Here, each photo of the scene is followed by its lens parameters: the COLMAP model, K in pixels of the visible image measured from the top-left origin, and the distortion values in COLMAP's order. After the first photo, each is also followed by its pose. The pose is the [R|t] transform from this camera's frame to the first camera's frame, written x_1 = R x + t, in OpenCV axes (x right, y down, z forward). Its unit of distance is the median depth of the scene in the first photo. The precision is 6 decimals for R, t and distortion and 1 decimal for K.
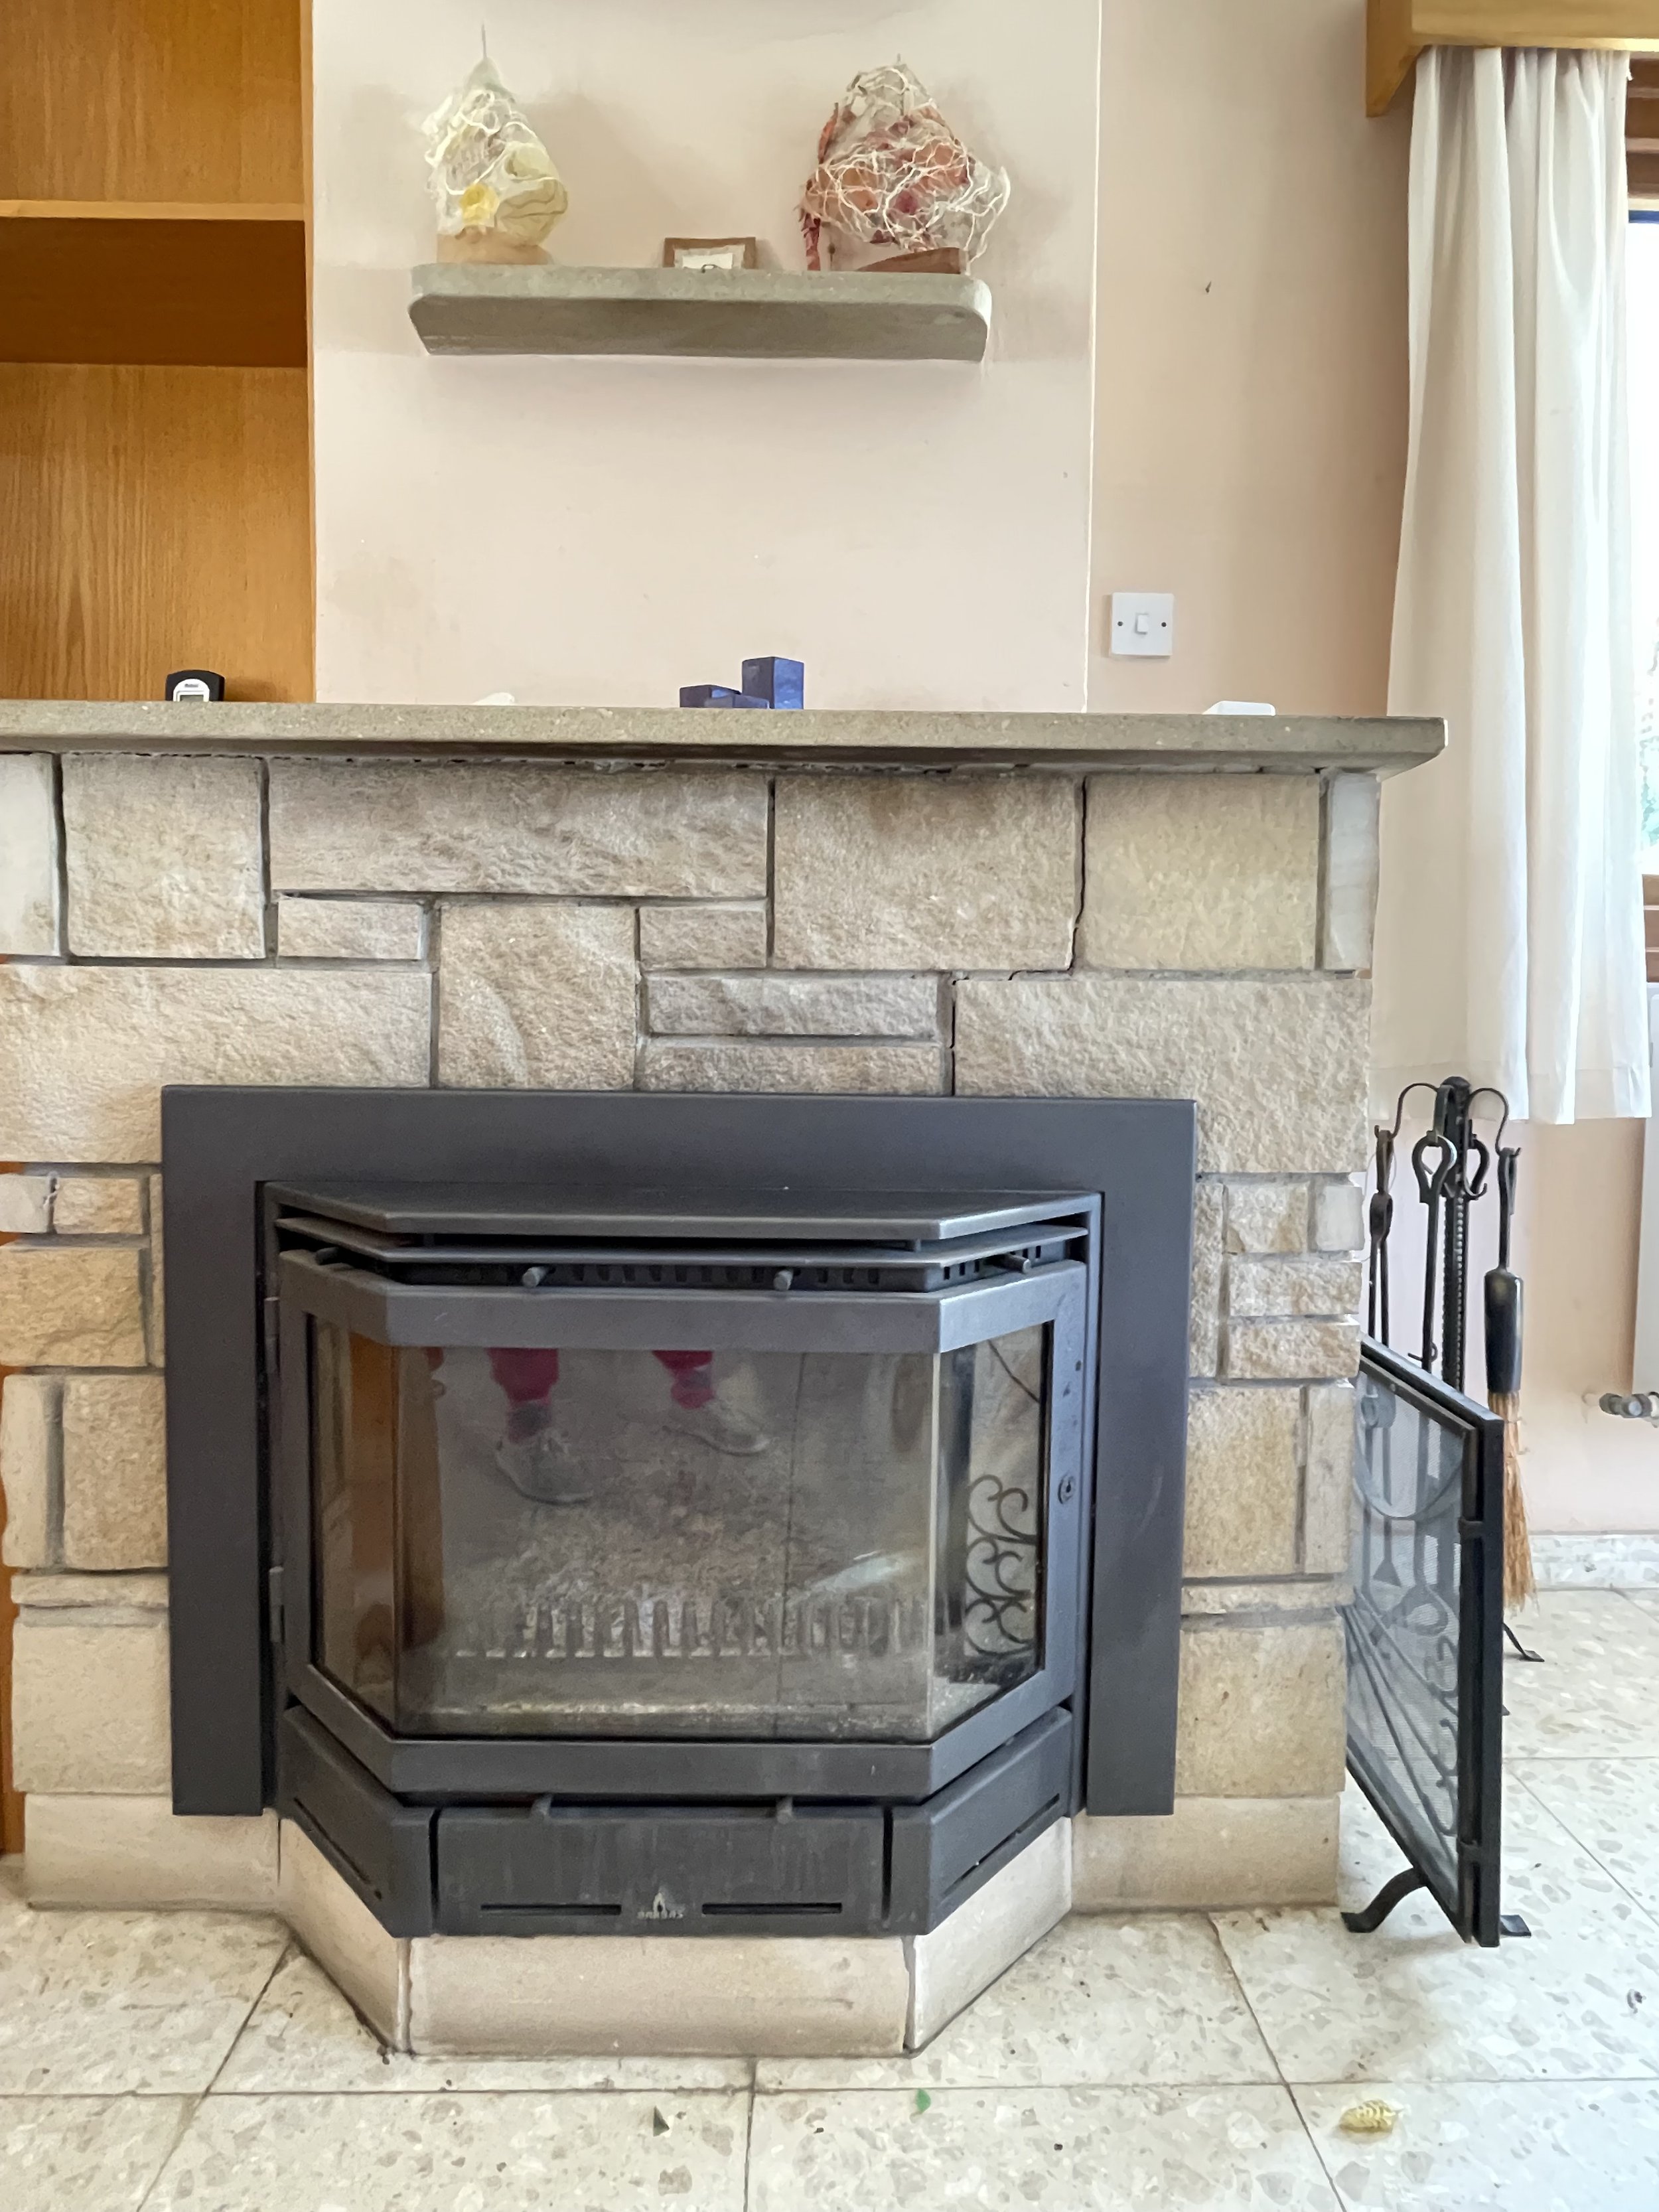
lens RADIAL K [[1157.5, 0, 825.1], [0, 1157.5, 1098.4], [0, 0, 1]] dist [-0.006618, -0.001198]
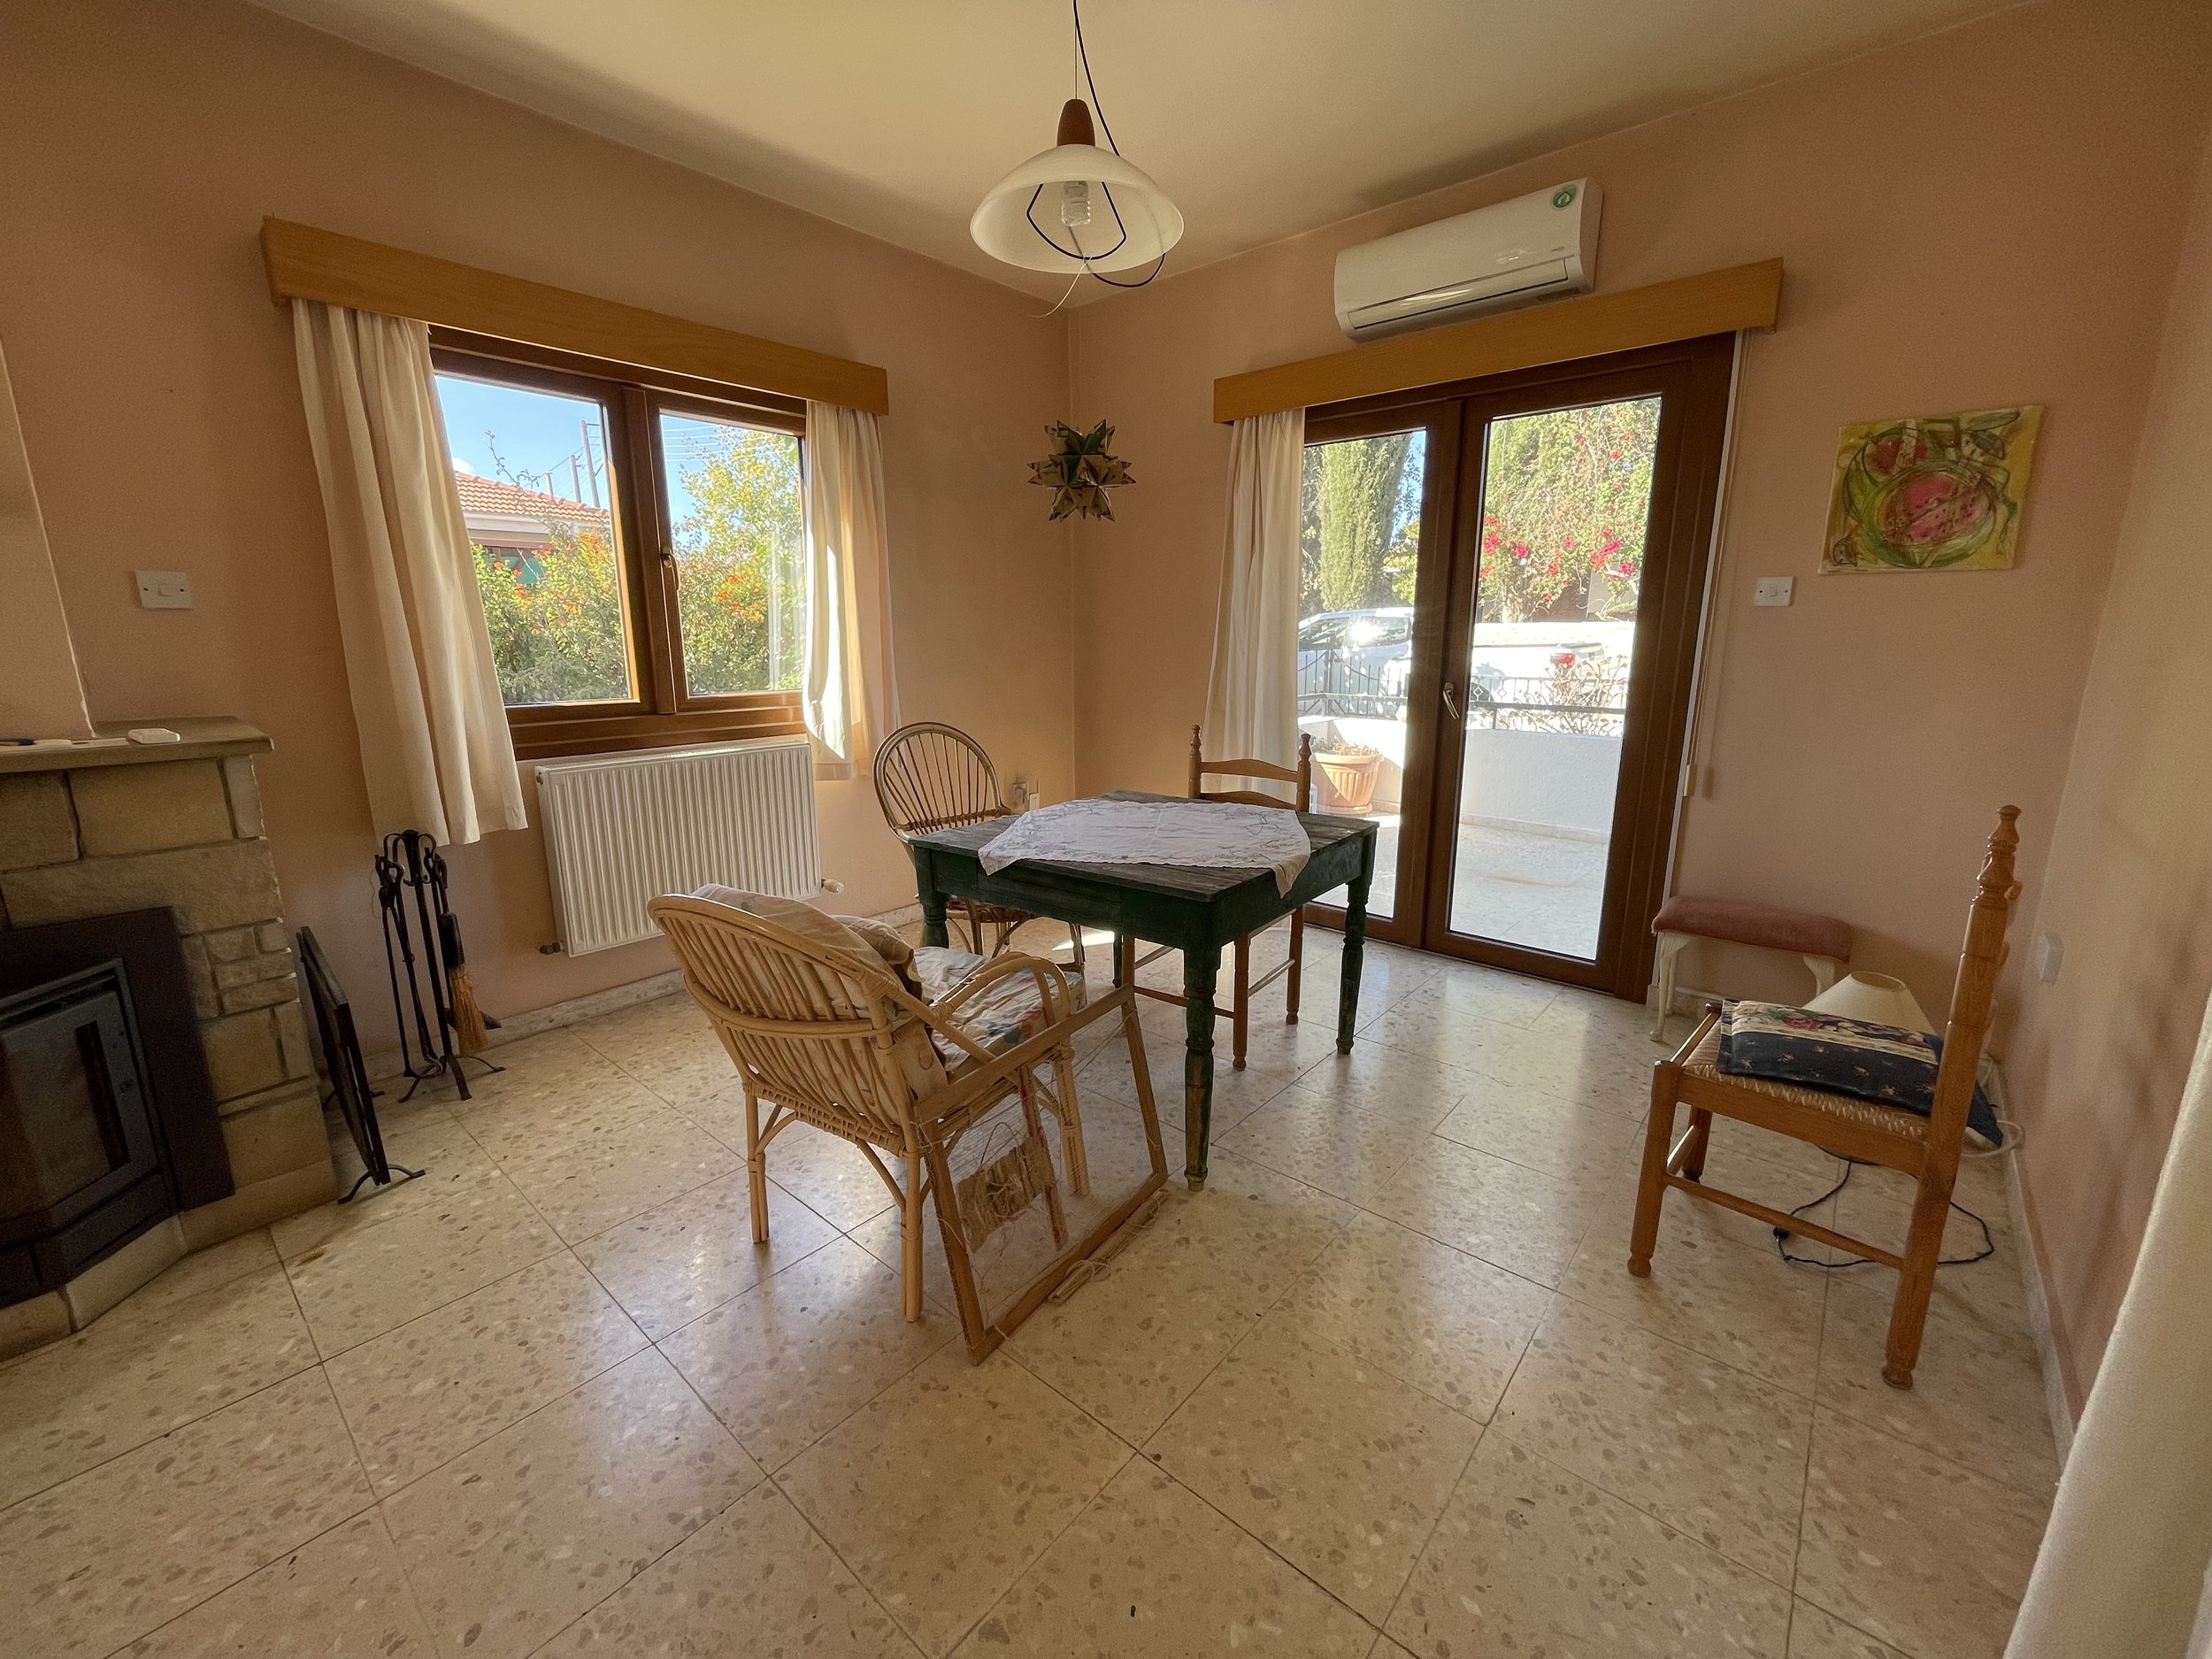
lens RADIAL K [[897.4, 0, 1099.3], [0, 897.4, 822.1], [0, 0, 1]] dist [-0.003464, 0.000140]
pose [[0.666055, -0.166517, 0.727079, 0.276832], [0.045673, 0.982039, 0.183068, -0.394532], [-0.744503, -0.088726, 0.661697, -1.491177]]
